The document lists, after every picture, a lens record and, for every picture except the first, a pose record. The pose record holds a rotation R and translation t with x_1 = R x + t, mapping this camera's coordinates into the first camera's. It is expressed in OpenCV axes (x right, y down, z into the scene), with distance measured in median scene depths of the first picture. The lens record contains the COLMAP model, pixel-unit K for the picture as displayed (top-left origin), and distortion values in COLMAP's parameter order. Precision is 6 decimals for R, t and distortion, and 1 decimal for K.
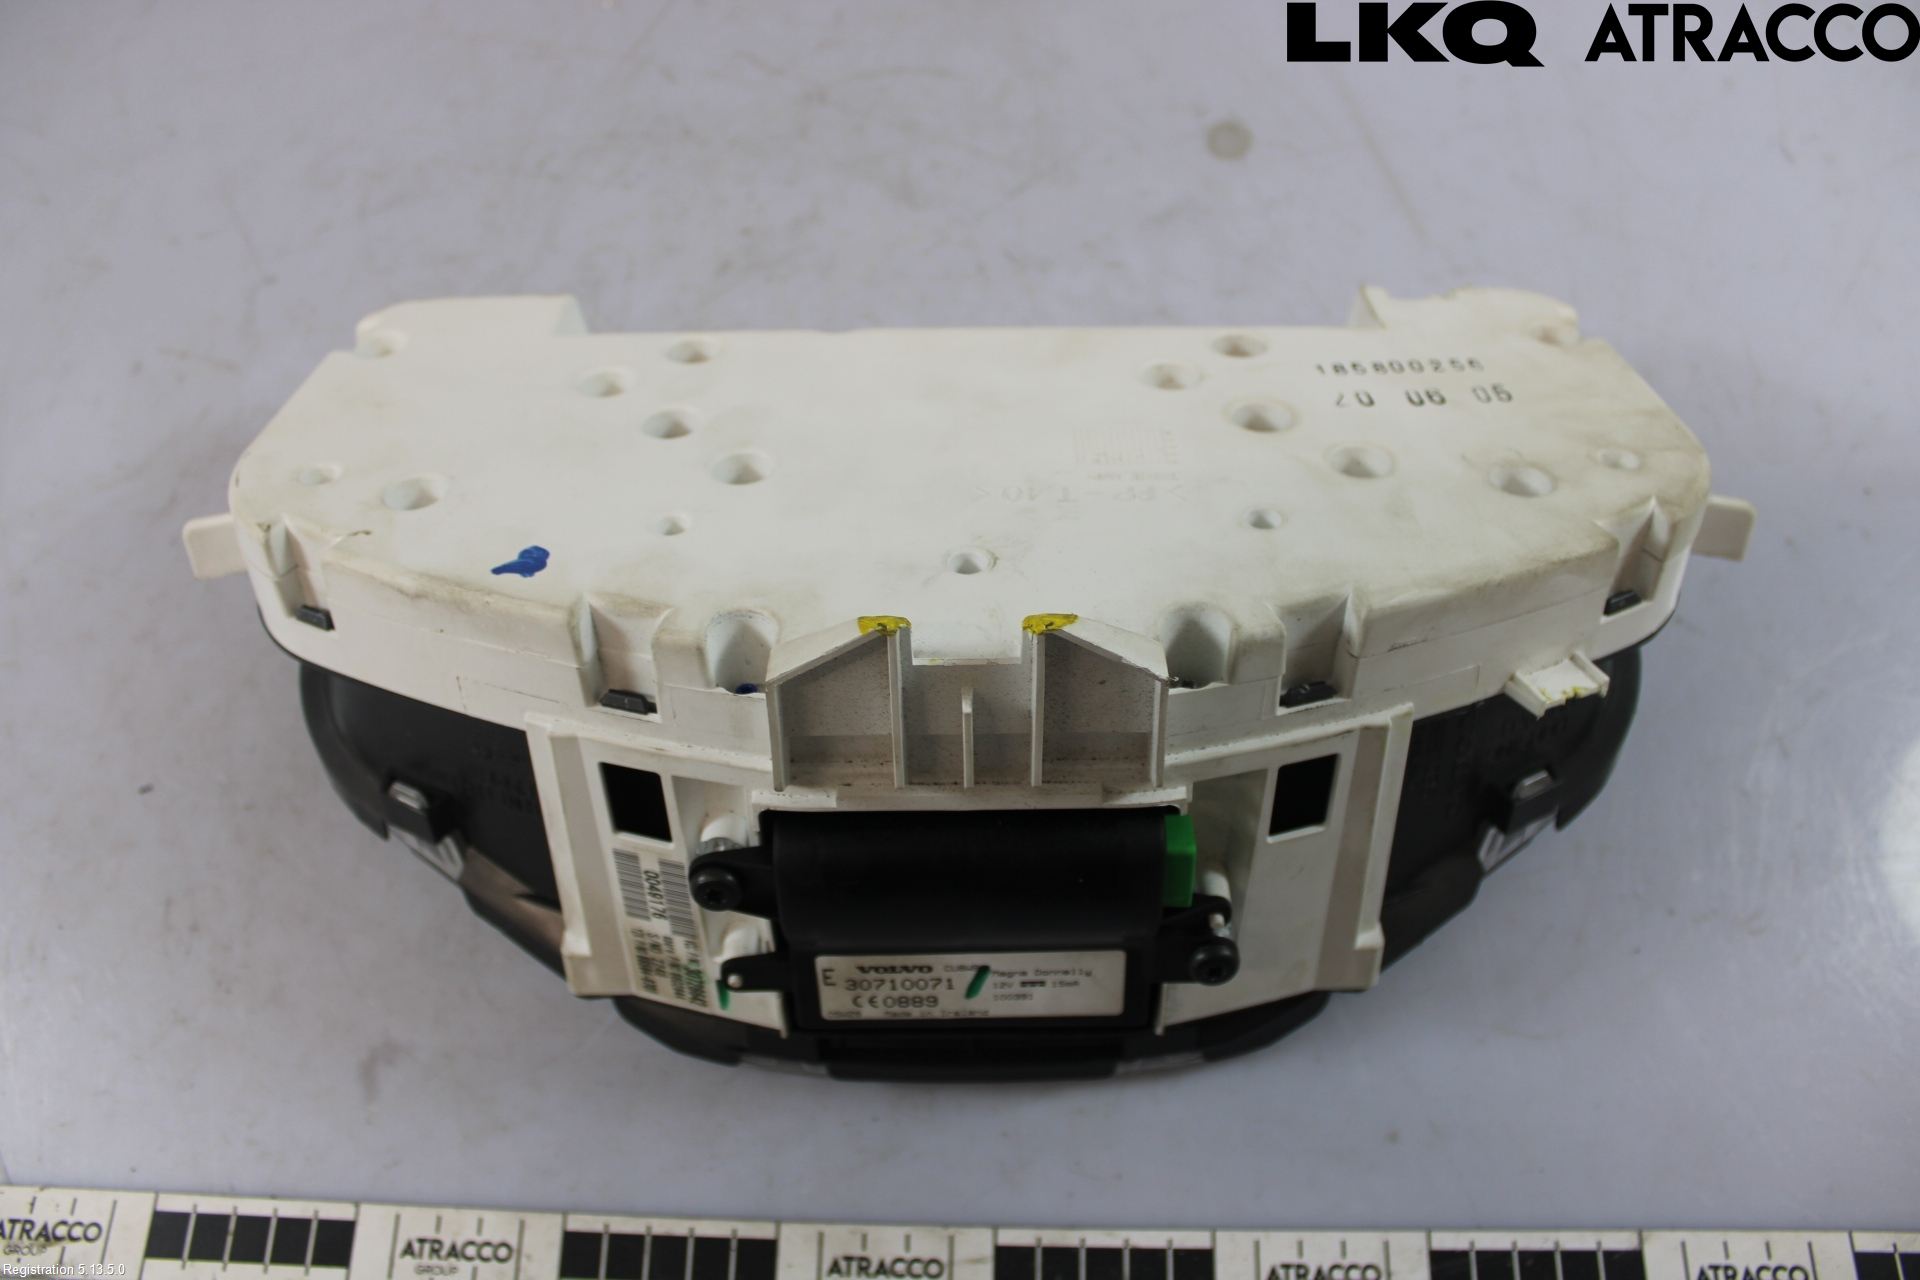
lens RADIAL K [[1519.0, 0, 960.0], [0, 1519.0, 640.0], [0, 0, 1]] dist [-0.197327, 0.136187]
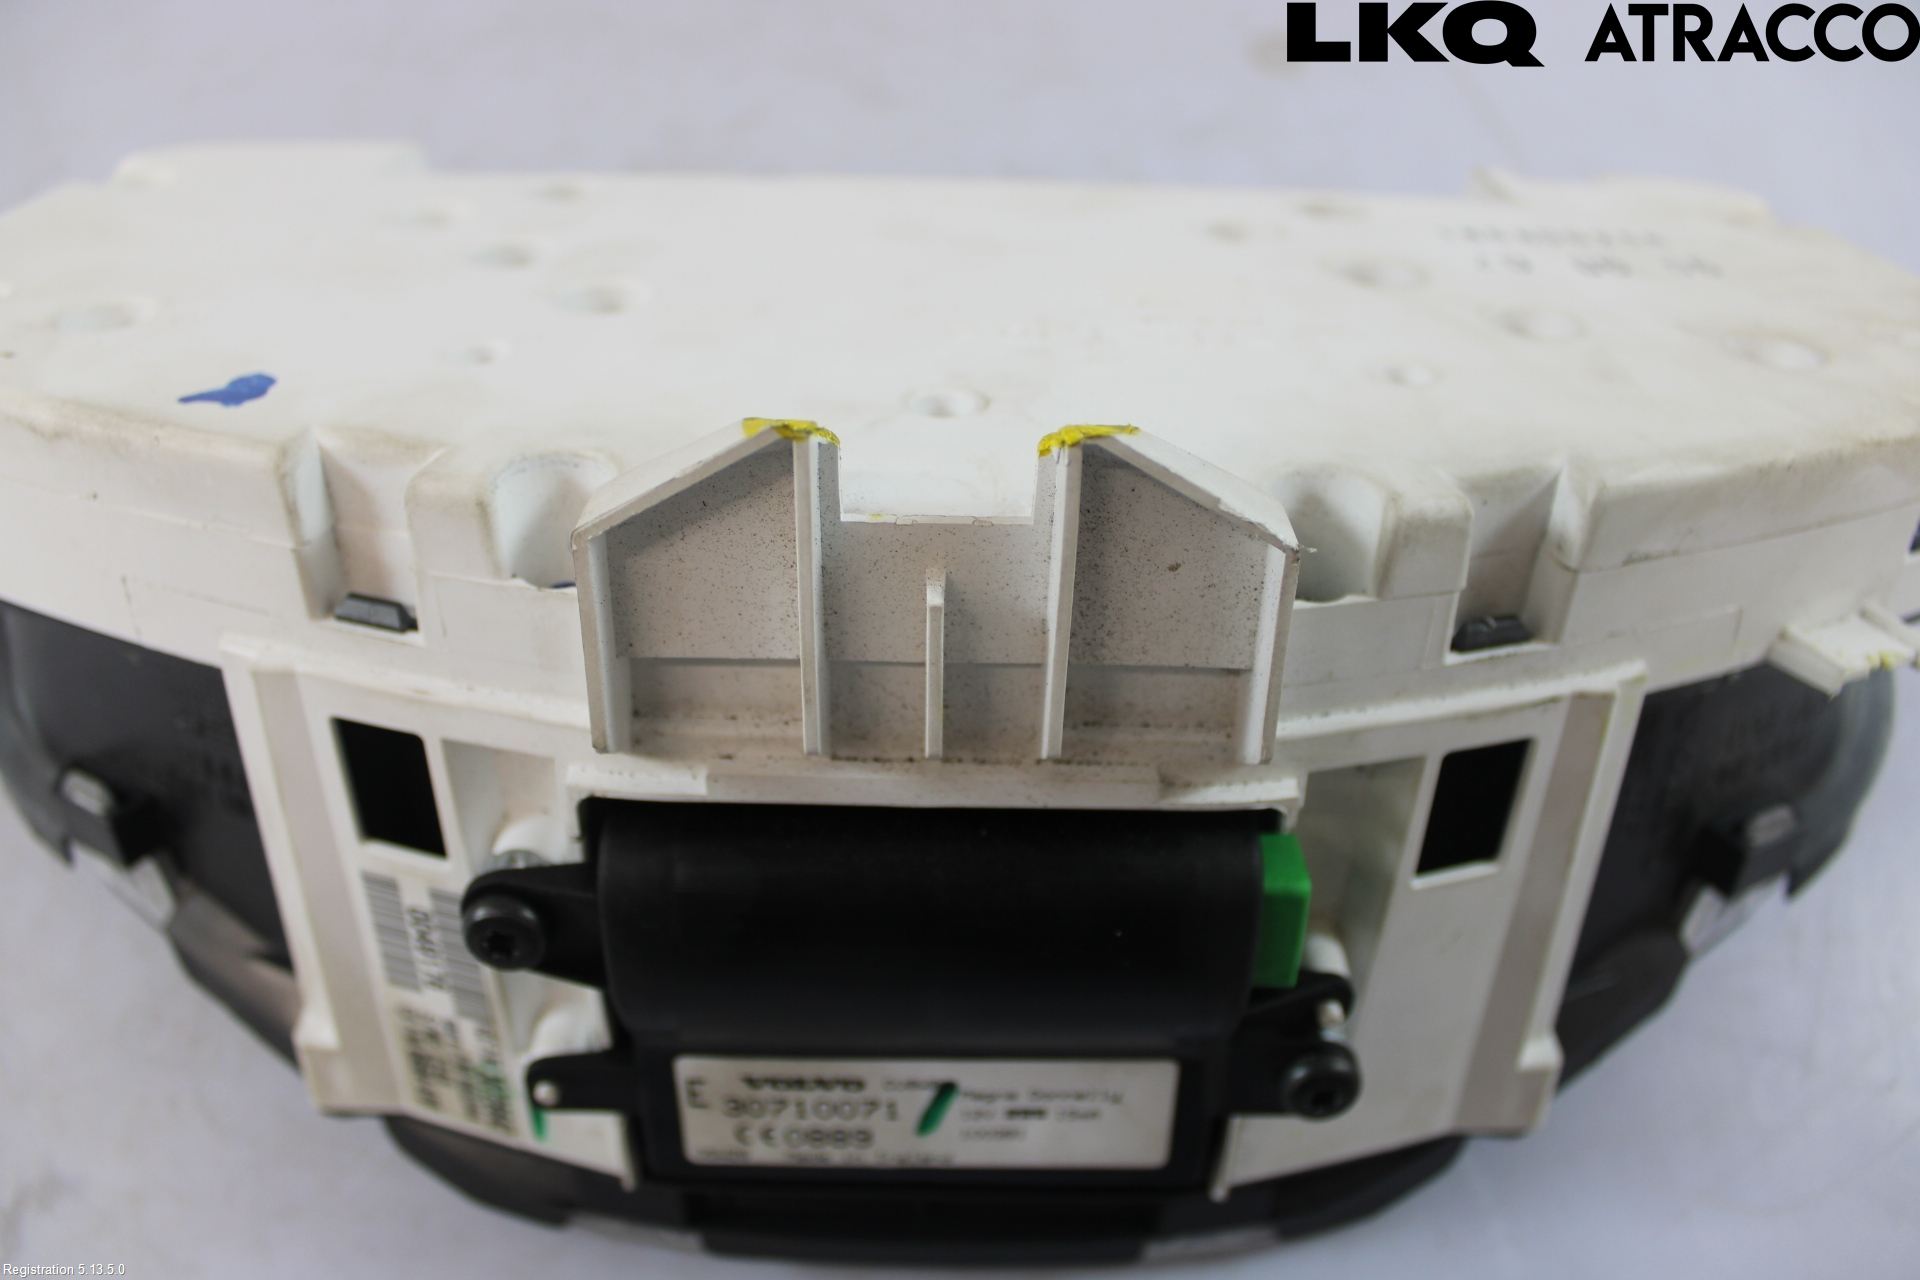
lens RADIAL K [[1519.0, 0, 960.0], [0, 1519.0, 640.0], [0, 0, 1]] dist [-0.197327, 0.136187]
pose [[0.999283, 0.031116, 0.021556, 0.002011], [-0.028930, 0.995039, -0.095191, 0.099010], [-0.024411, 0.094499, 0.995226, 0.391694]]
